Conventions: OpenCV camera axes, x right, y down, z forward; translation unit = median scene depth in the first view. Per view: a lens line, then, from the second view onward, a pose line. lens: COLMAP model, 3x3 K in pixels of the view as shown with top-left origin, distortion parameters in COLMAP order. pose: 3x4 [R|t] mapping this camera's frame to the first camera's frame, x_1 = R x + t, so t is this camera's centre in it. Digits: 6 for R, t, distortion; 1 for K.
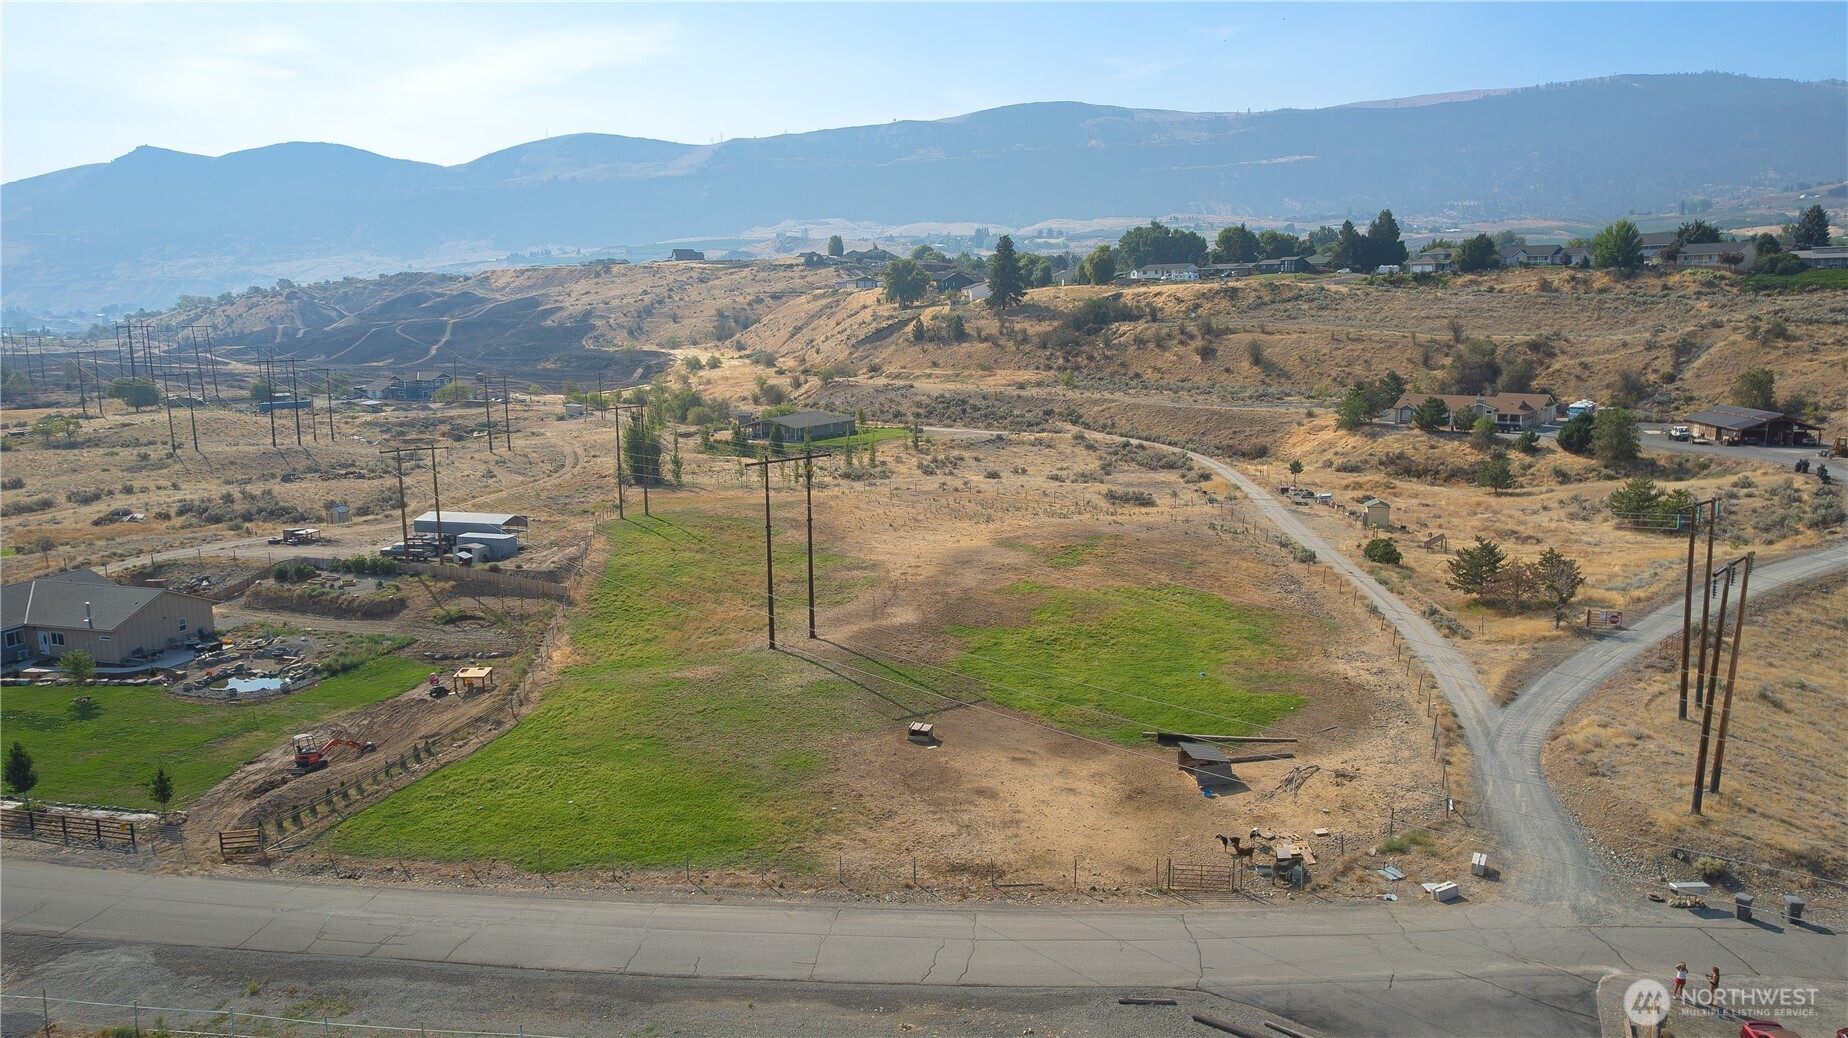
lens RADIAL K [[1207.0, 0, 927.5], [0, 1207.0, 514.6], [0, 0, 1]] dist [-0.069798, 0.049995]
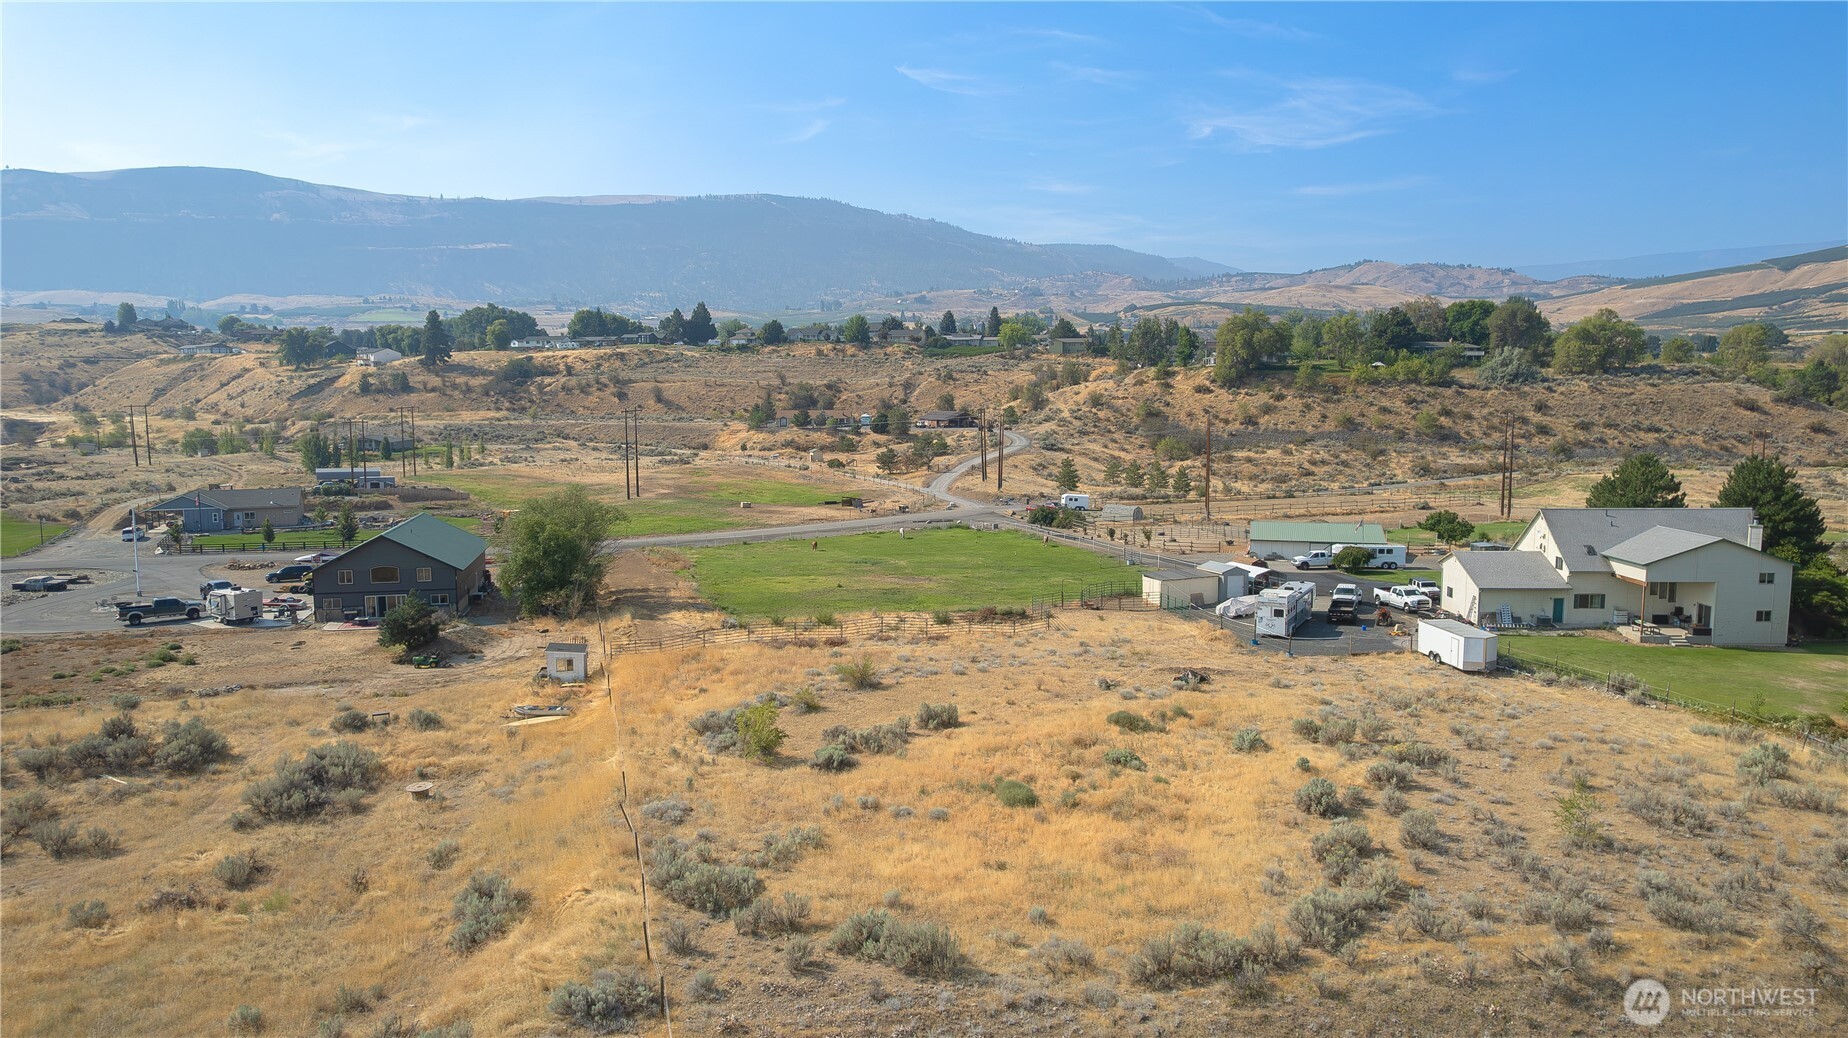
lens RADIAL K [[1191.3, 0, 925.4], [0, 1191.3, 514.4], [0, 0, 1]] dist [-0.074996, 0.065939]
pose [[0.794873, -0.058643, 0.603935, -0.316762], [0.098649, 0.994566, -0.033264, 0.083649], [-0.598703, 0.086018, 0.796339, -0.316339]]
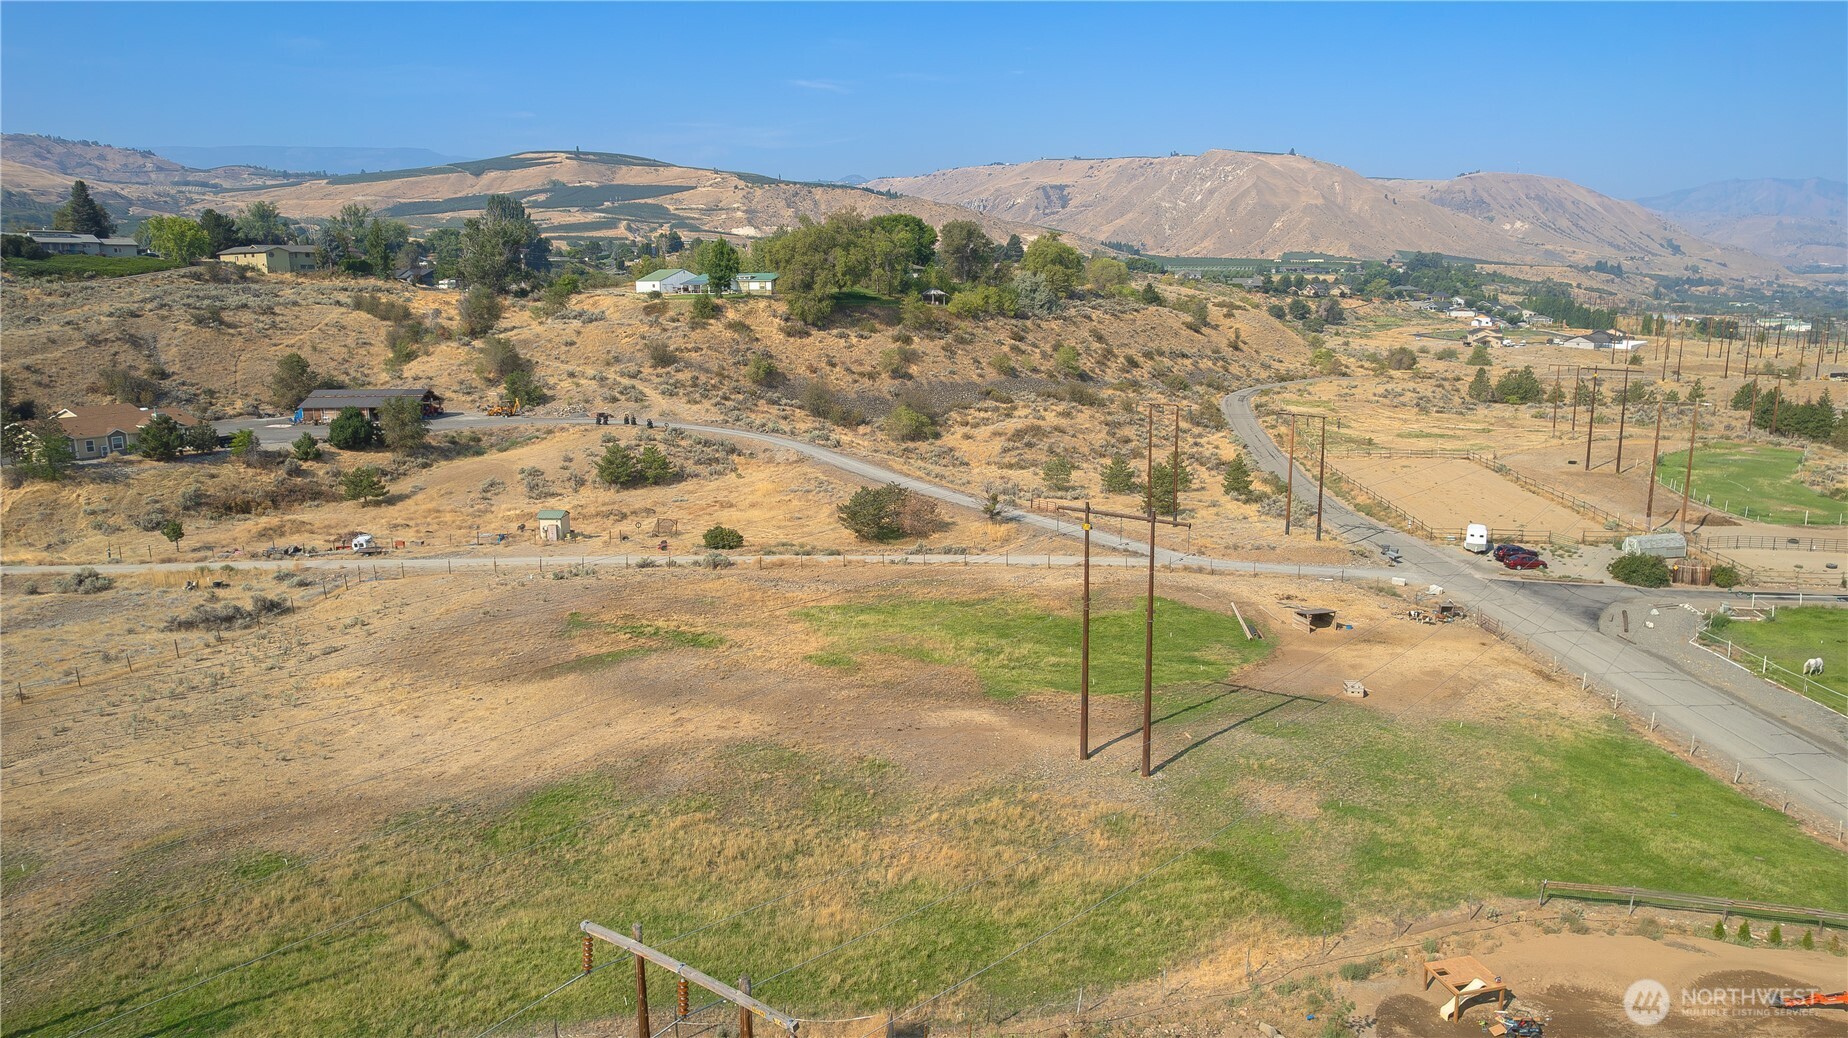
lens RADIAL K [[1202.9, 0, 938.8], [0, 1202.9, 519.1], [0, 0, 1]] dist [-0.074166, 0.063795]
pose [[-0.160528, -0.188371, 0.968890, -0.249972], [0.172972, 0.961061, 0.215507, -0.068579], [-0.971757, 0.202186, -0.121695, 0.381194]]
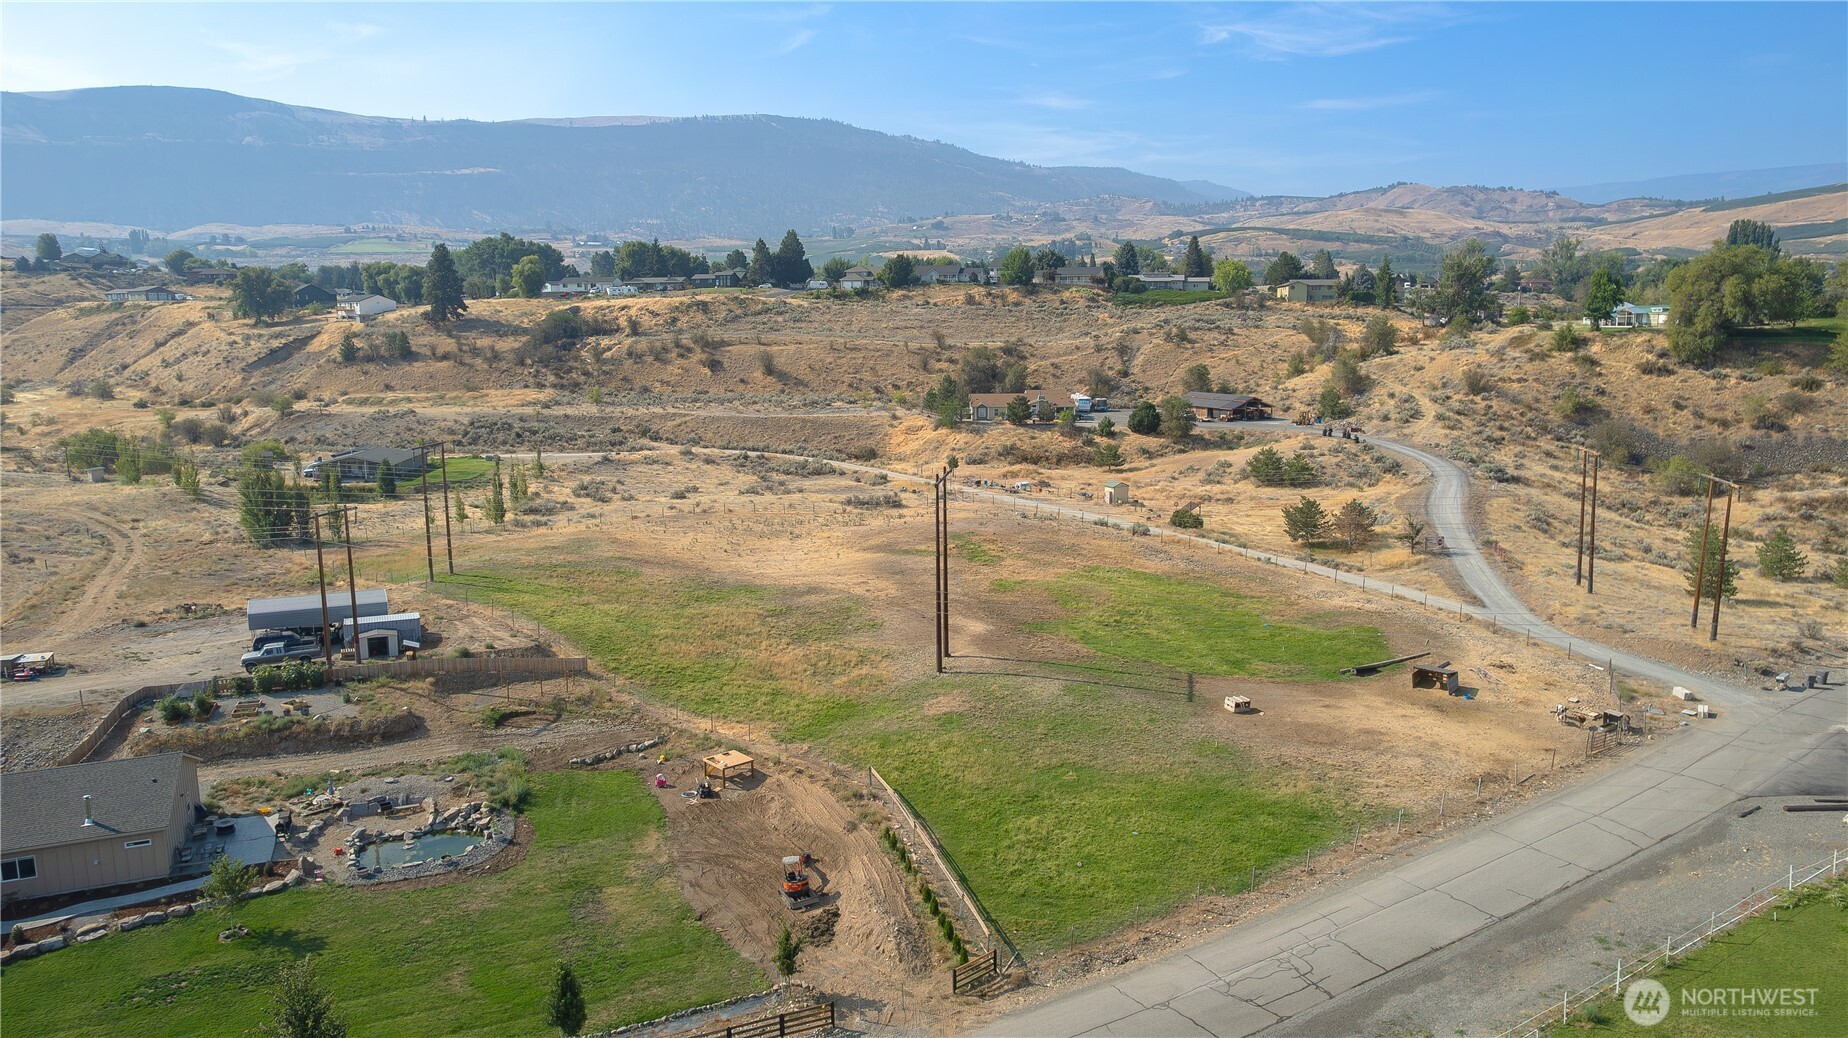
lens RADIAL K [[1200.4, 0, 928.0], [0, 1200.4, 513.0], [0, 0, 1]] dist [-0.076964, 0.069705]
pose [[0.790617, -0.097449, 0.604507, -0.229070], [0.103978, 0.994283, 0.024293, -0.013322], [-0.603418, 0.043649, 0.796230, 0.075271]]
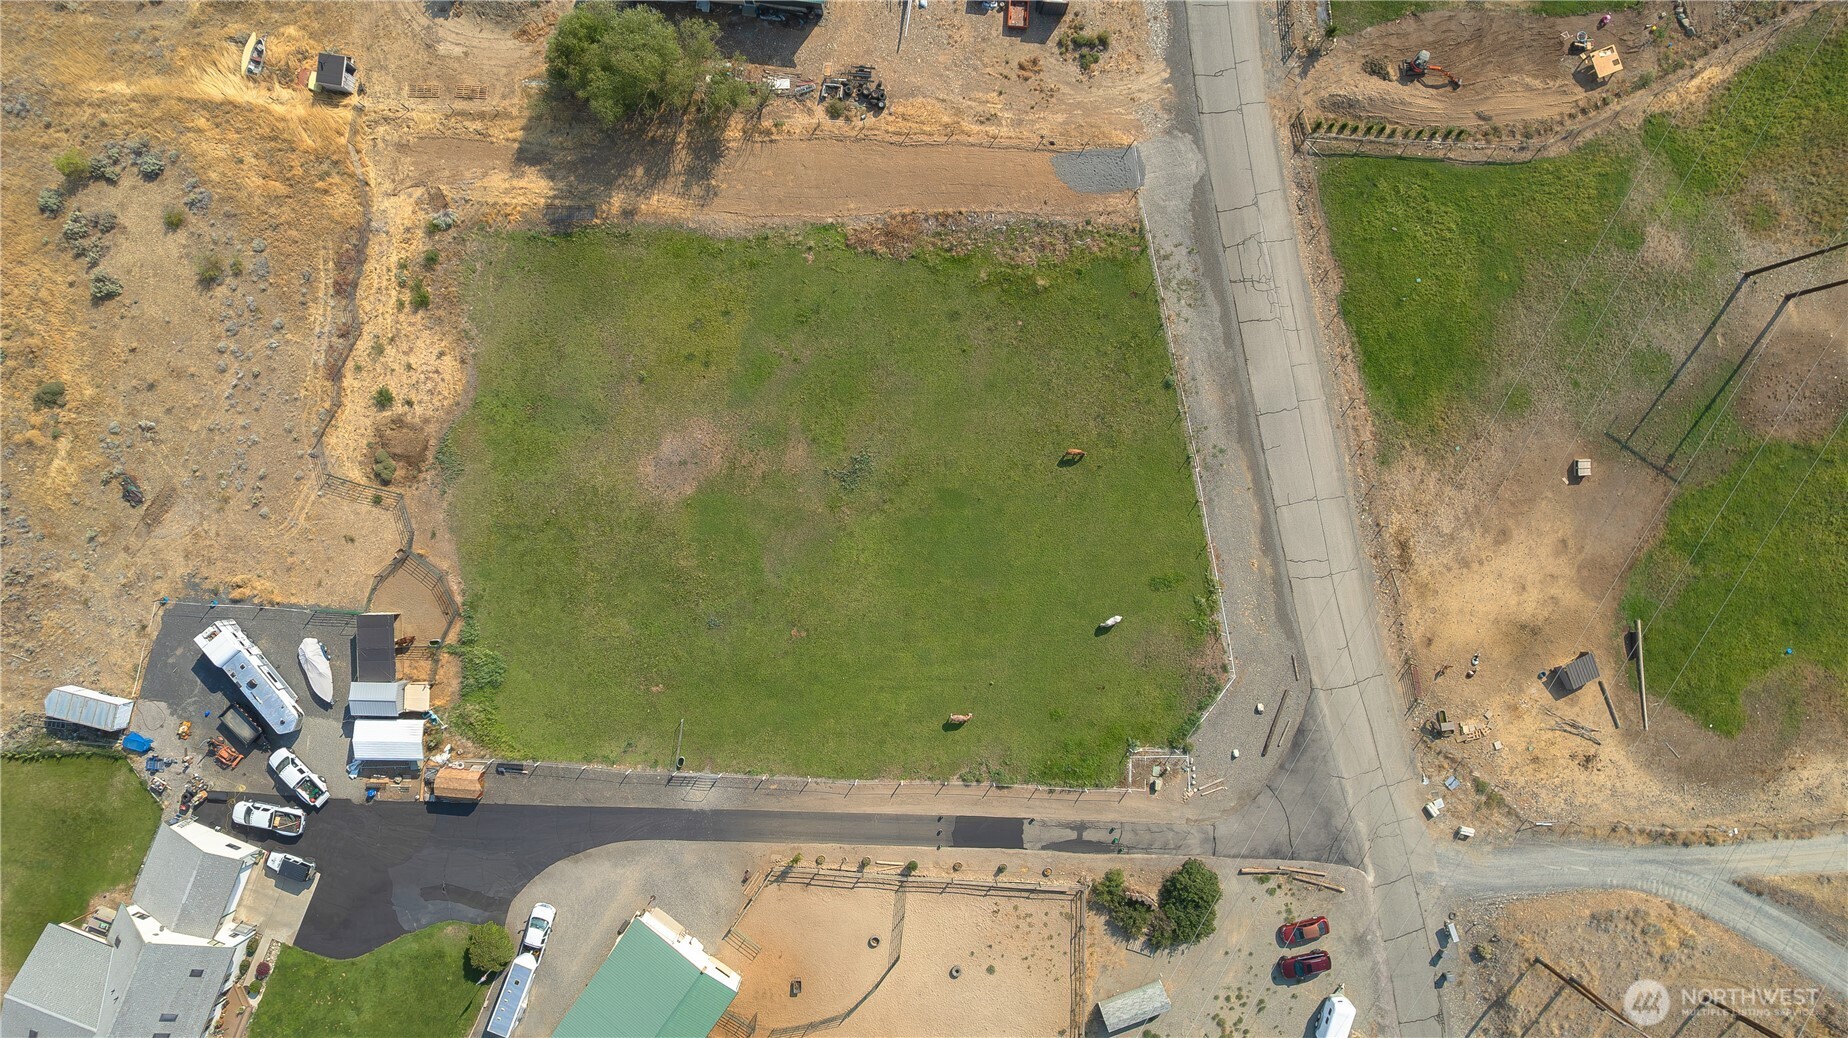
lens RADIAL K [[1202.9, 0, 938.8], [0, 1202.9, 519.1], [0, 0, 1]] dist [-0.074166, 0.063795]
pose [[0.293367, 0.955998, 0.001929, -0.043781], [-0.164389, 0.048458, 0.985205, -0.267123], [0.941760, -0.289343, 0.171371, 0.015609]]
